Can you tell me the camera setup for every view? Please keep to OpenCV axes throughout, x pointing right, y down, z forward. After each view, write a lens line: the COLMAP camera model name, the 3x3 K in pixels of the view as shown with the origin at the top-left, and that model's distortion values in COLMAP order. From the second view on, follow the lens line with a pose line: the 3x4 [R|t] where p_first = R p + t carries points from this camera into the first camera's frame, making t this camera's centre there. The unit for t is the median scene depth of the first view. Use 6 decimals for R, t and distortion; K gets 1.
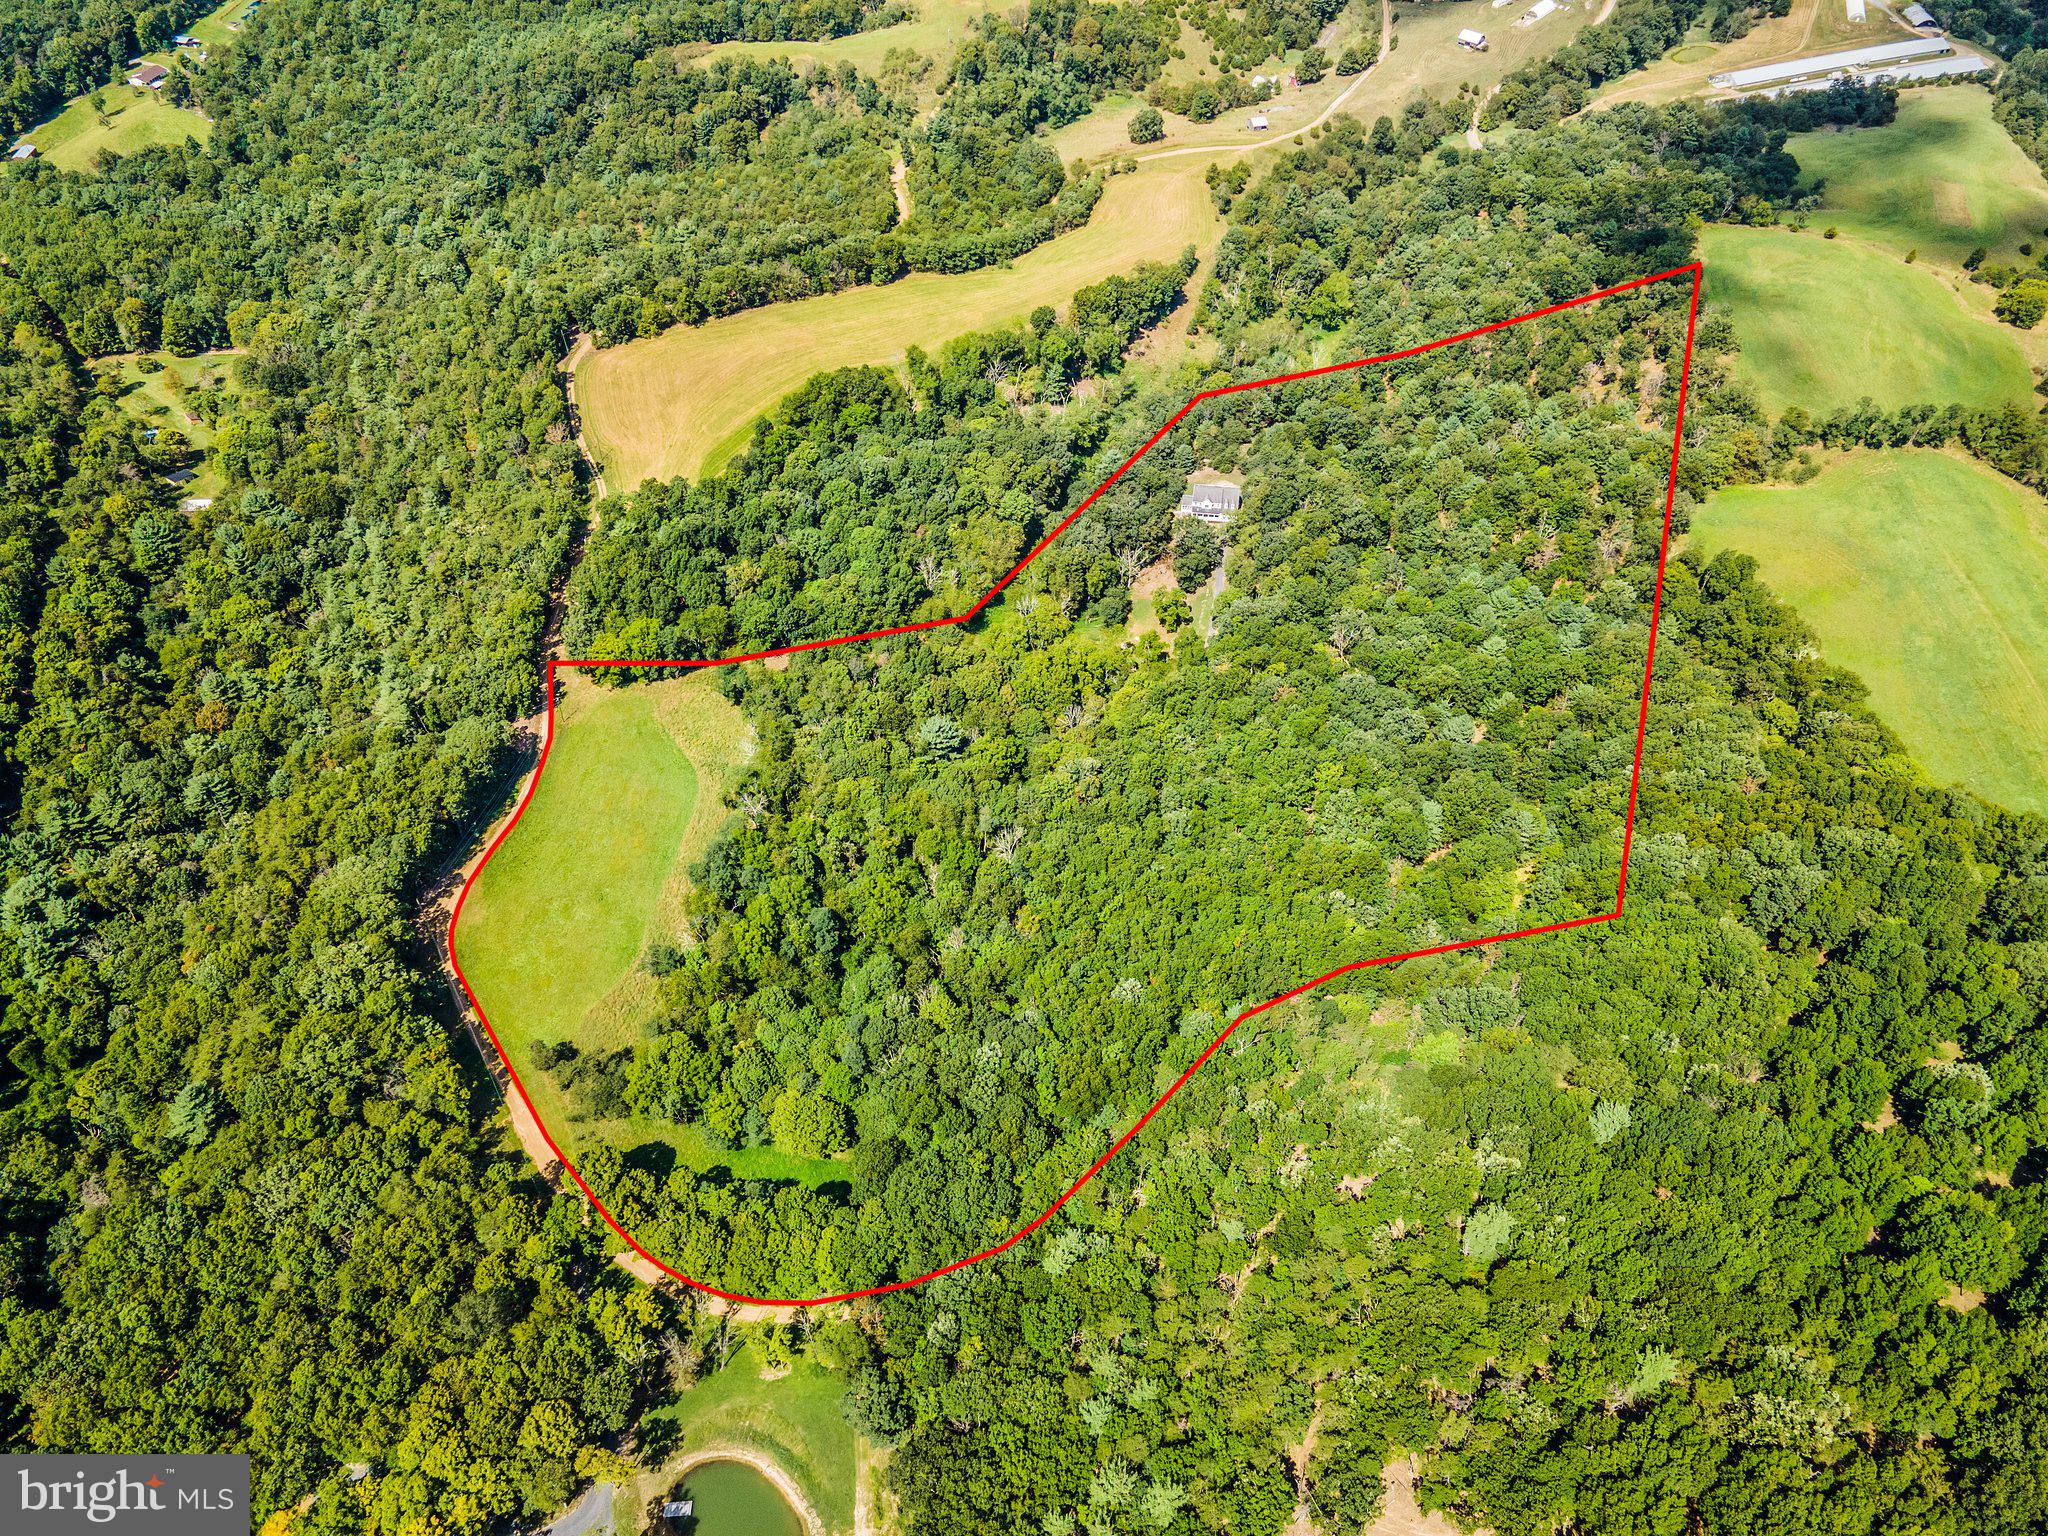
lens RADIAL K [[1497.2, 0, 1033.5], [0, 1497.2, 751.7], [0, 0, 1]] dist [0.035441, 0.022267]
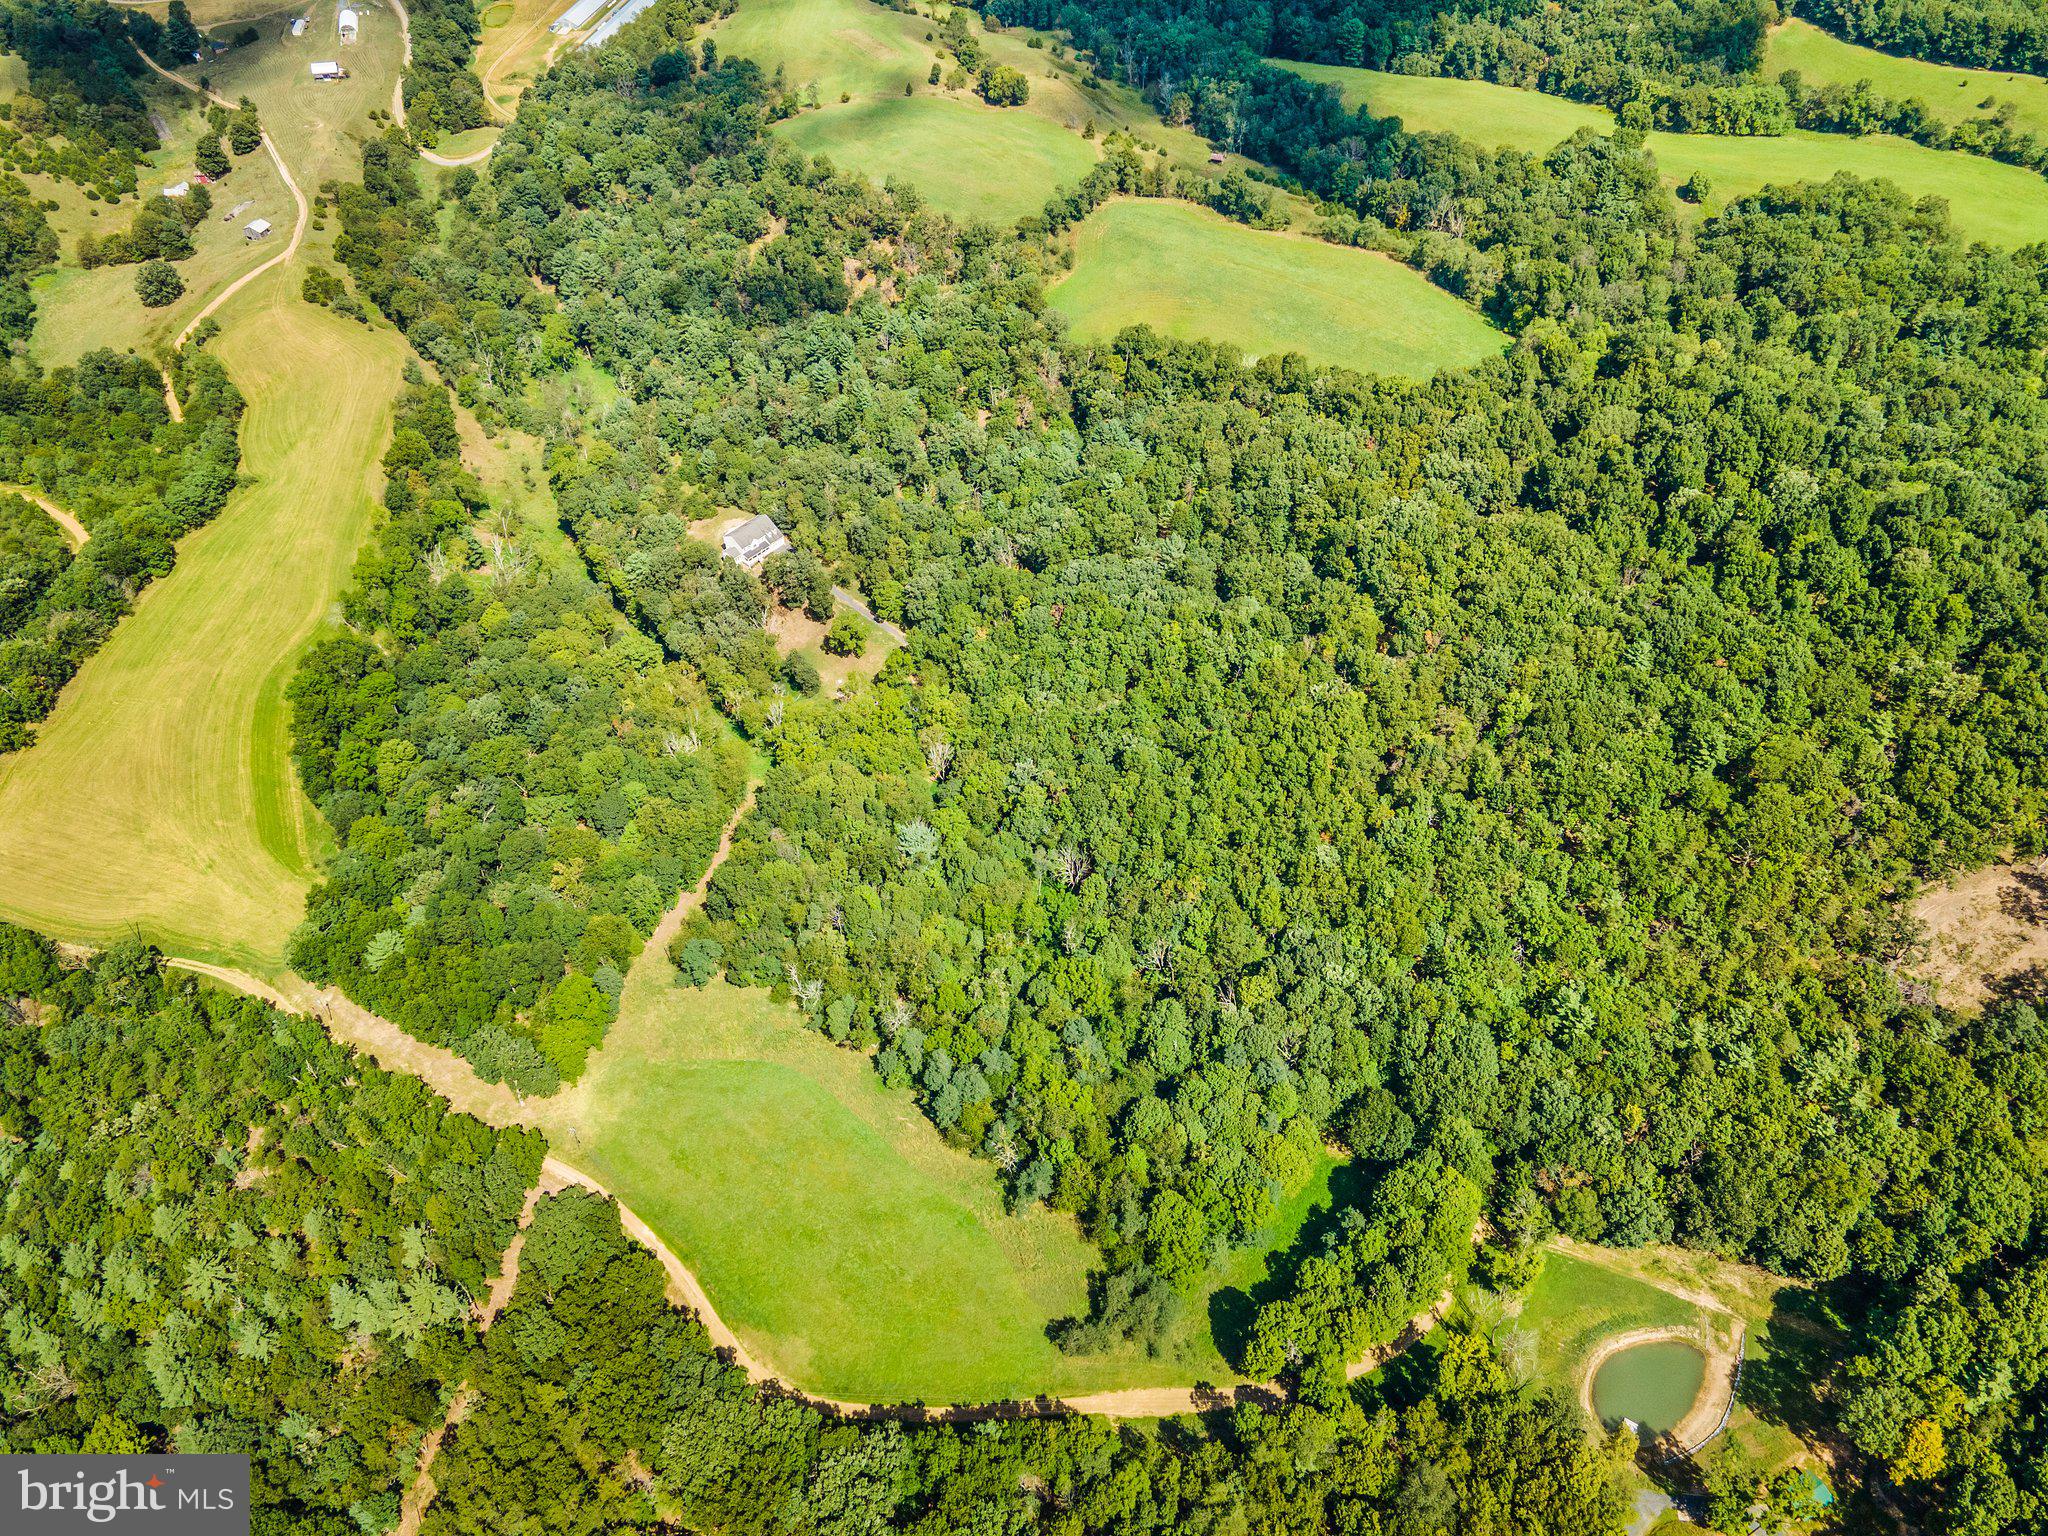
lens RADIAL K [[1497.2, 0, 1023.1], [0, 1497.2, 751.2], [0, 0, 1]] dist [0.035441, 0.022267]
pose [[0.565786, -0.606711, 0.558379, -0.369356], [0.597989, 0.768171, 0.228740, -0.165083], [-0.567710, 0.204487, 0.797427, 0.150267]]
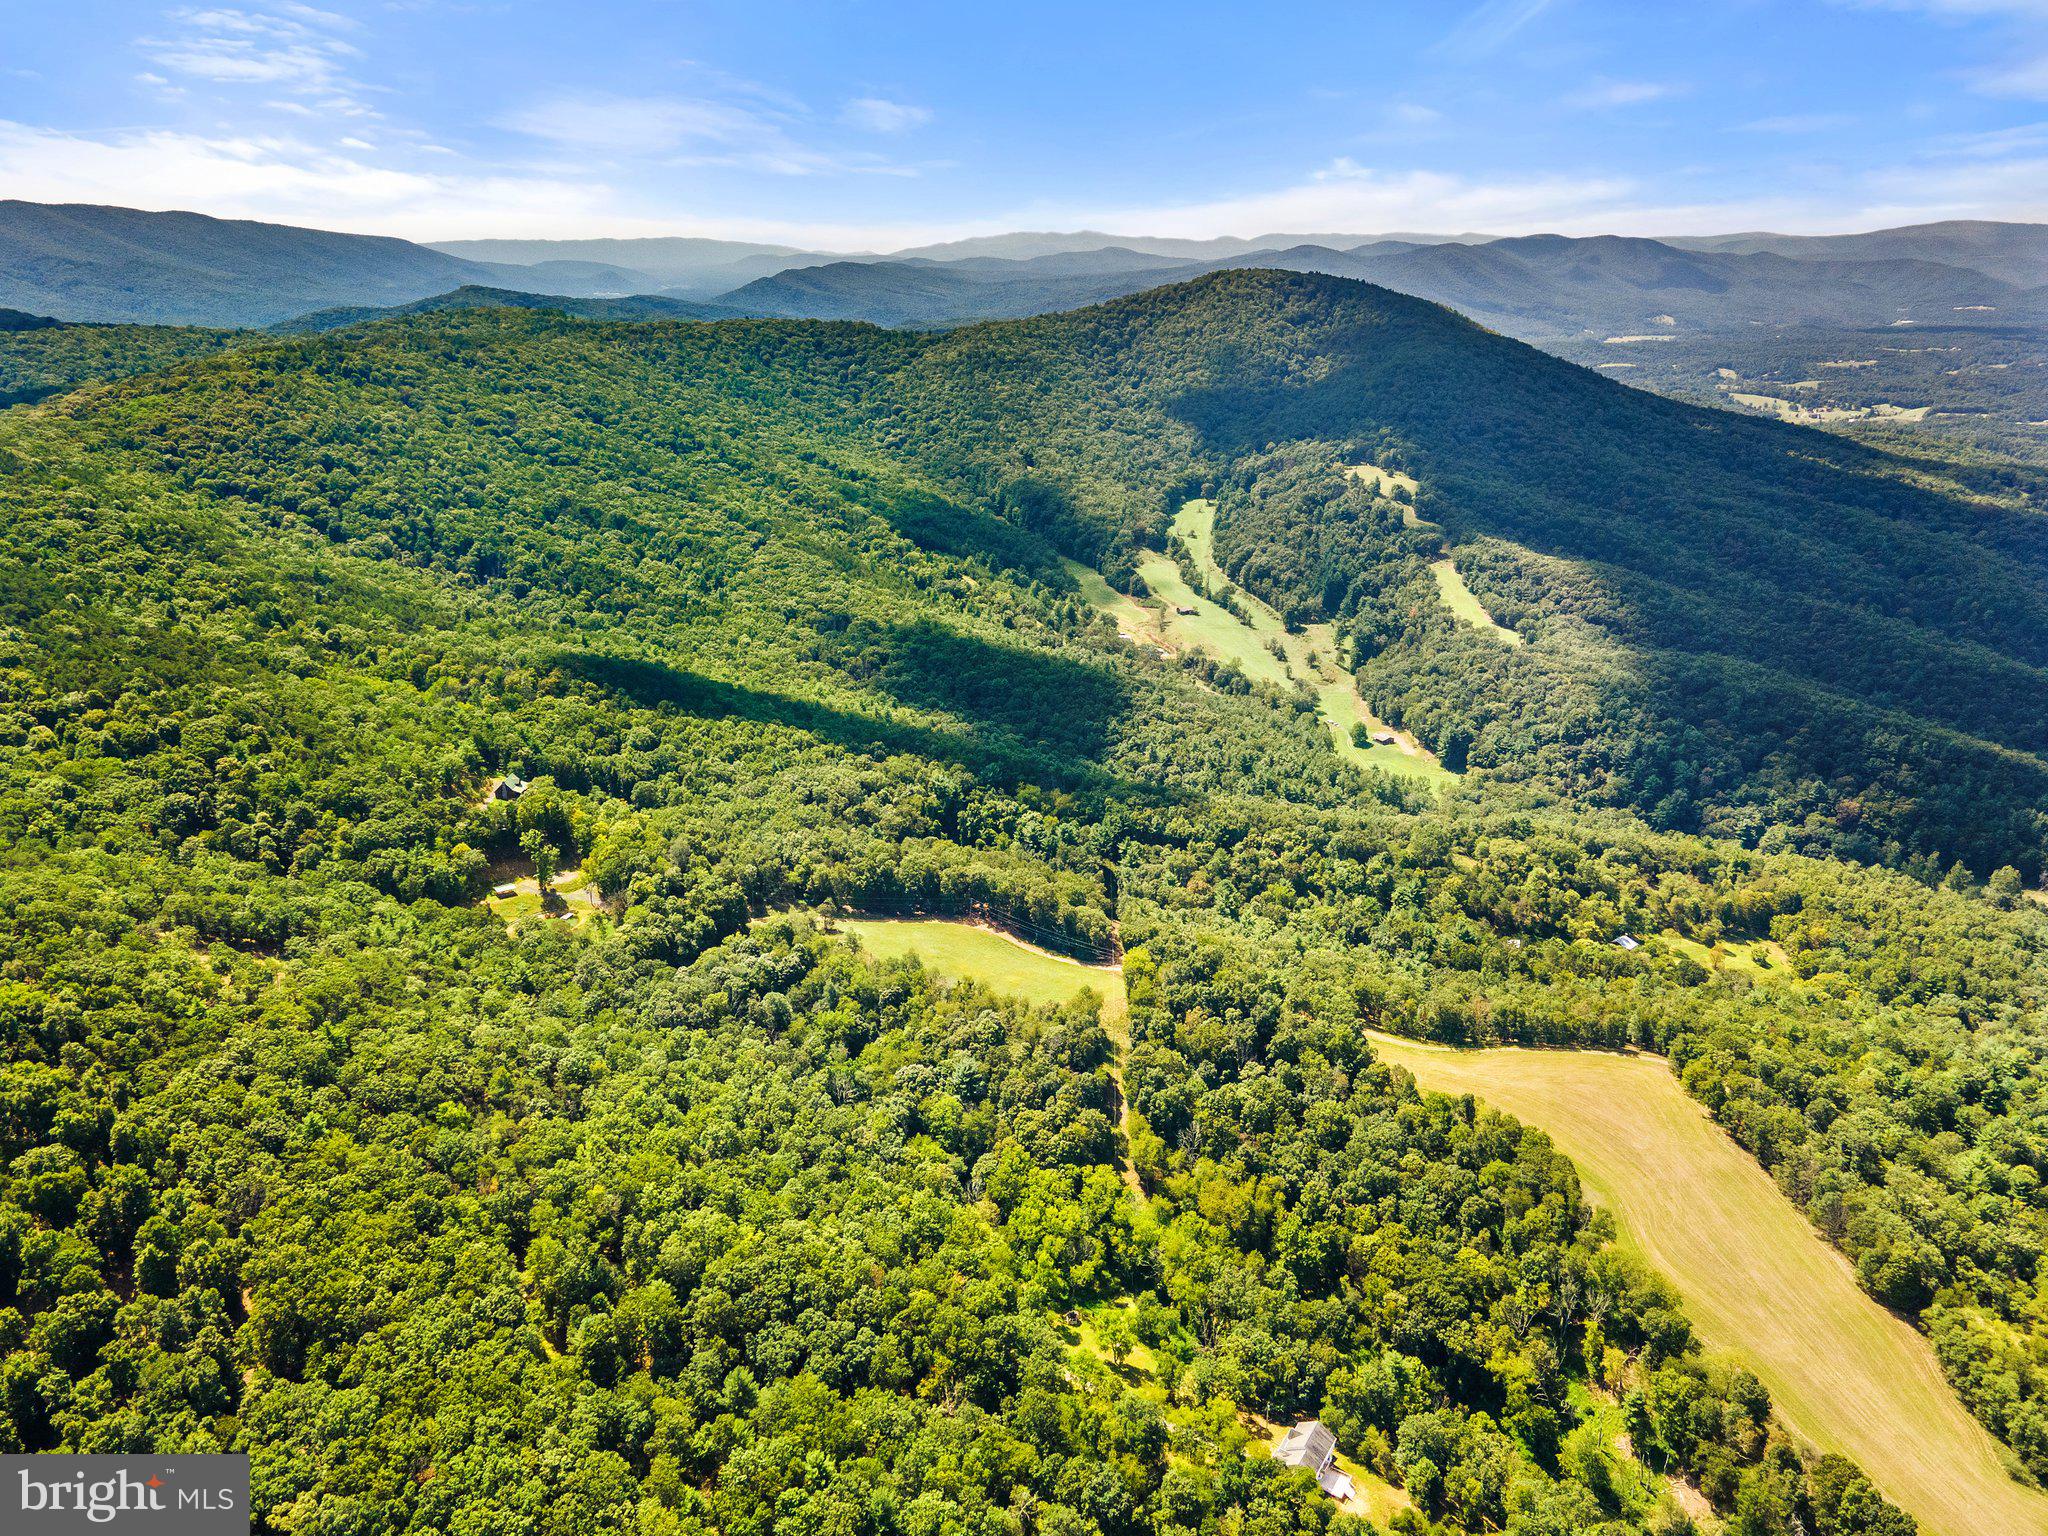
lens RADIAL K [[1497.2, 0, 1043.9], [0, 1497.2, 779.9], [0, 0, 1]] dist [0.035441, 0.022267]
pose [[-0.395947, 0.294614, -0.869729, 0.650826], [-0.685721, 0.535081, 0.493431, -0.566407], [0.610747, 0.791764, -0.009841, 0.623395]]
